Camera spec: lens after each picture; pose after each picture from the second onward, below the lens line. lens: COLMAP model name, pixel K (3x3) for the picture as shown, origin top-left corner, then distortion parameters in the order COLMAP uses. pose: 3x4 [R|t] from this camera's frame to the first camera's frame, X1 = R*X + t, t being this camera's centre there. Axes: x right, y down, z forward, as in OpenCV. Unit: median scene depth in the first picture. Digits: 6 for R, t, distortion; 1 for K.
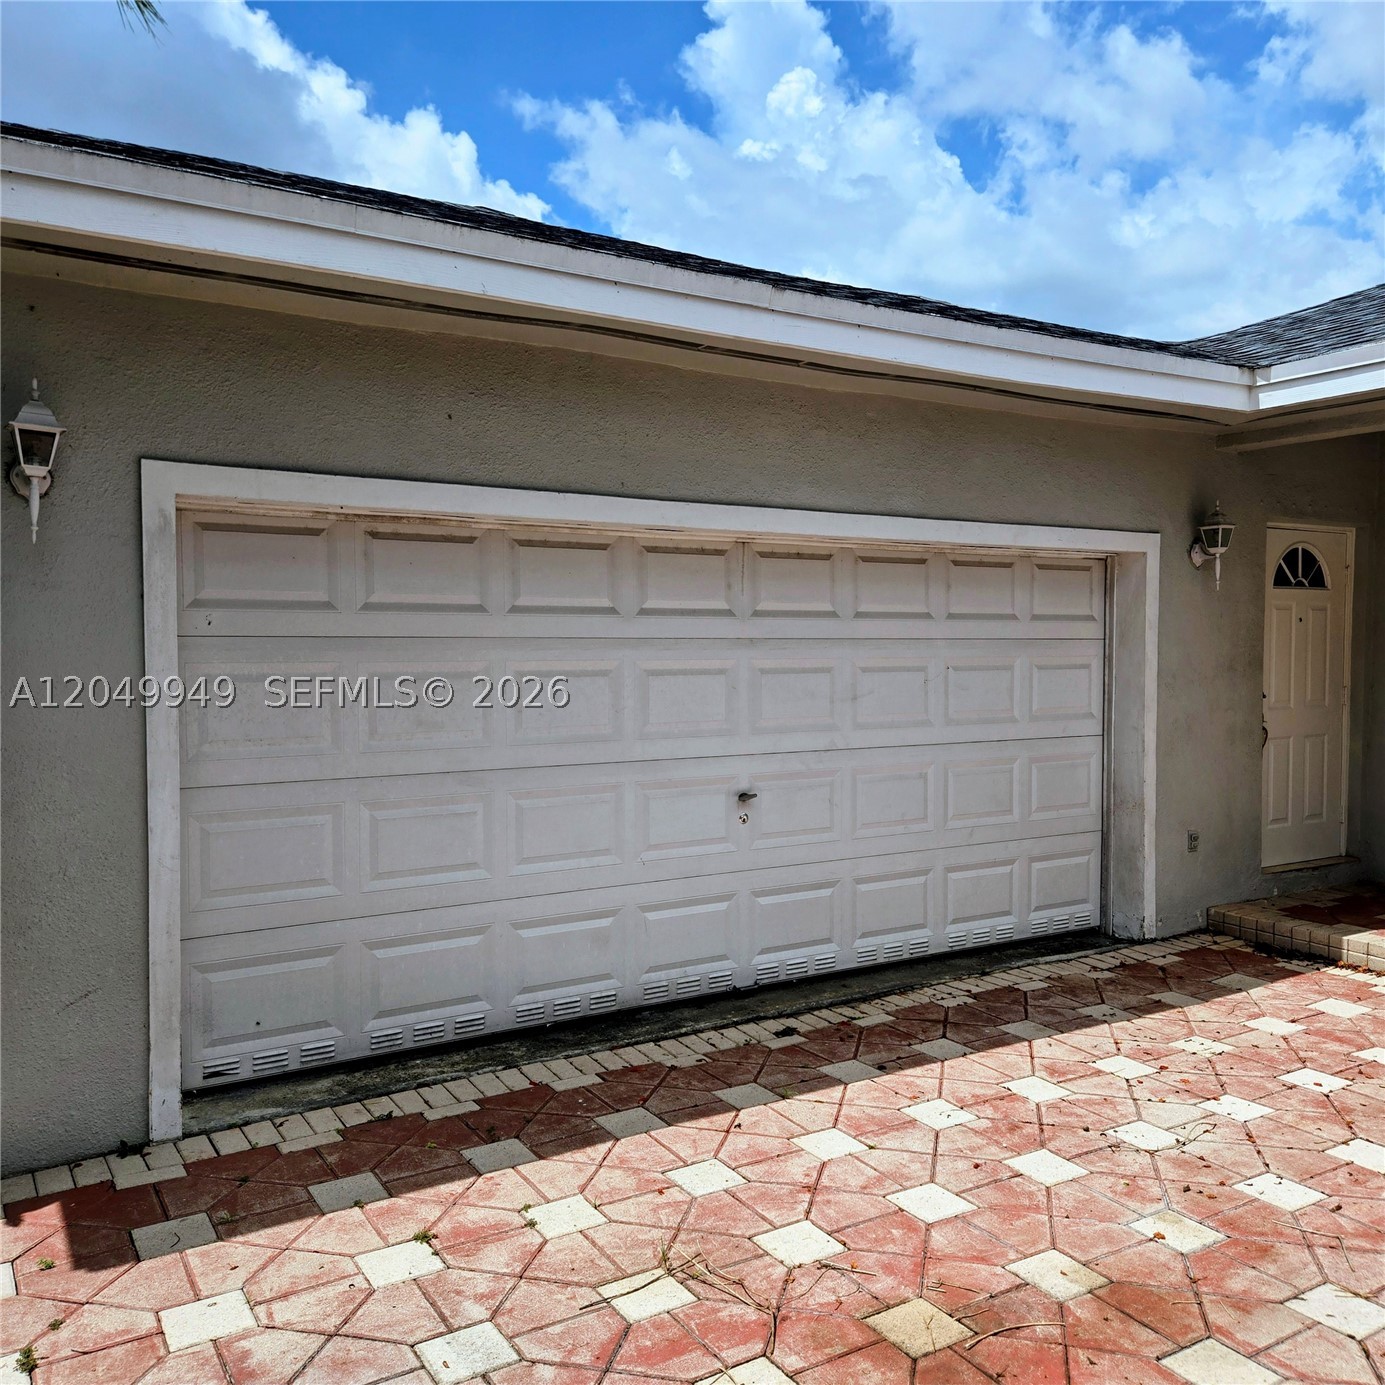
lens RADIAL K [[1227.5, 0, 697.2], [0, 1227.5, 705.3], [0, 0, 1]] dist [0.068623, -0.070502]
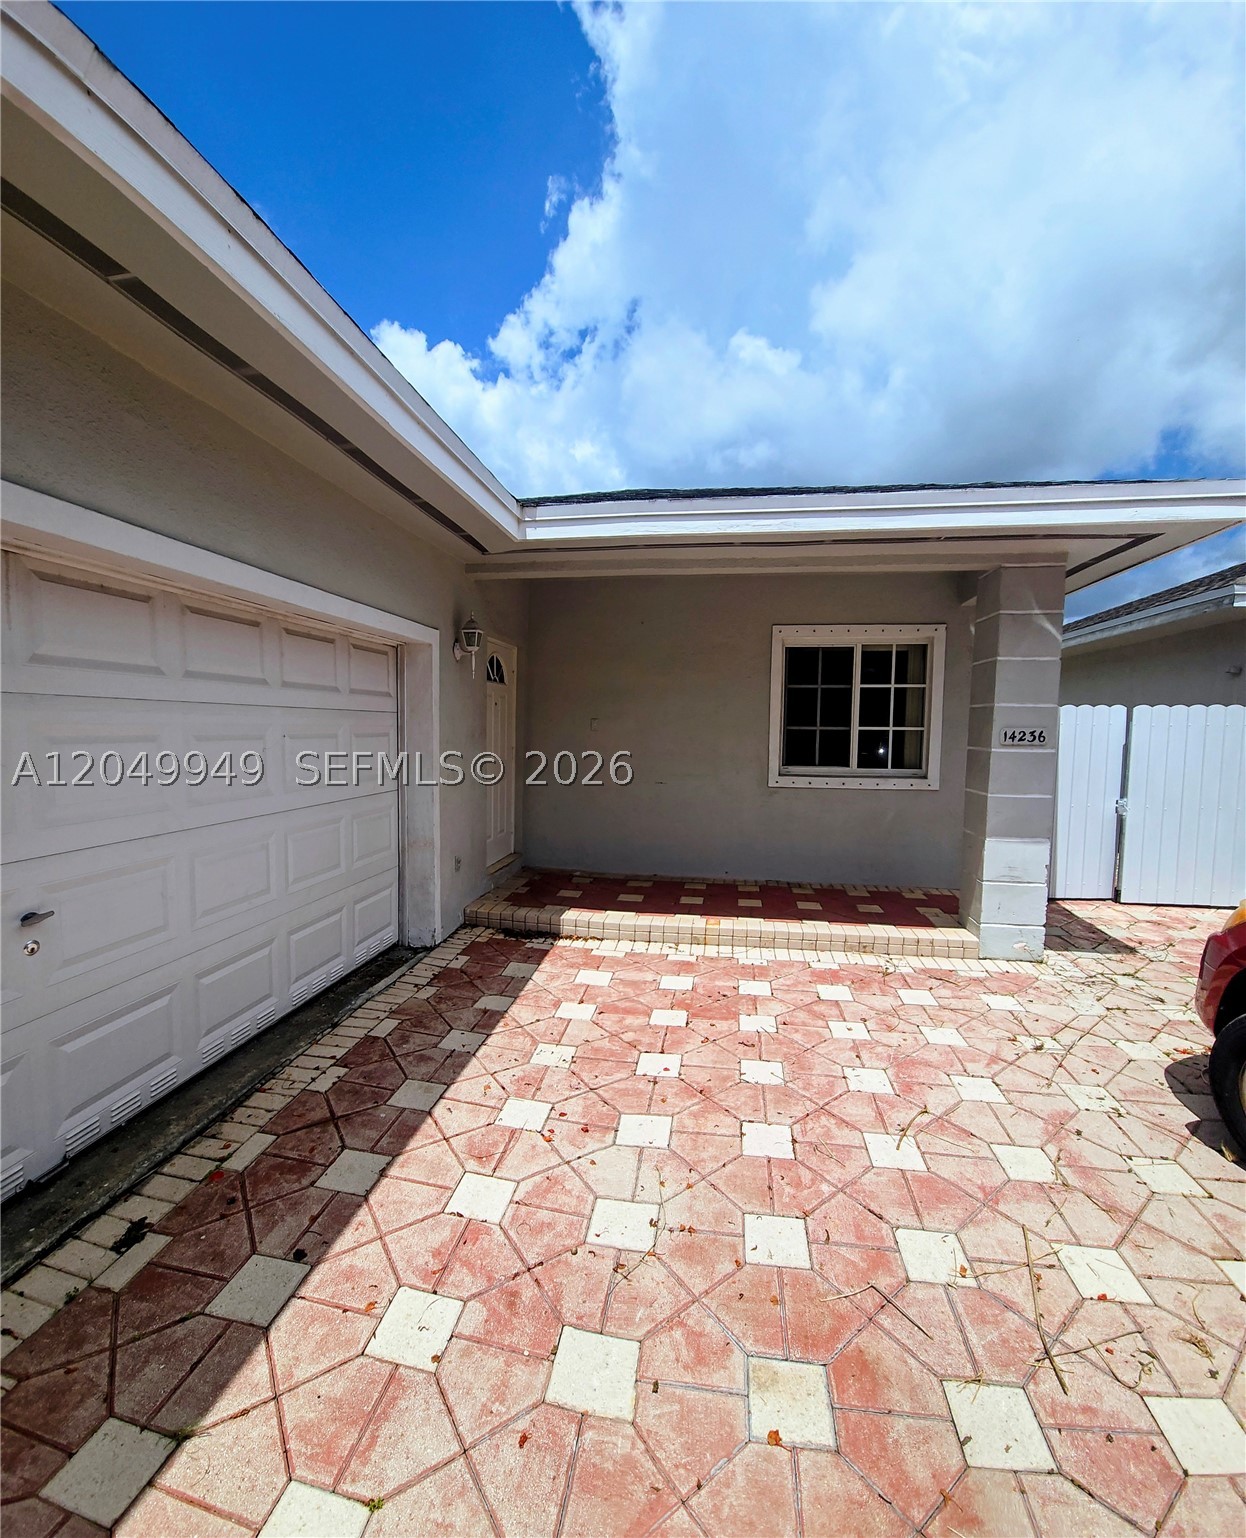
lens RADIAL K [[662.2, 0, 611.2], [0, 662.2, 783.0], [0, 0, 1]] dist [0.002937, -0.003111]
pose [[0.698737, -0.049207, 0.713684, 0.003660], [0.018485, 0.998540, 0.050750, -0.017043], [-0.715140, -0.022269, 0.698627, 0.506985]]
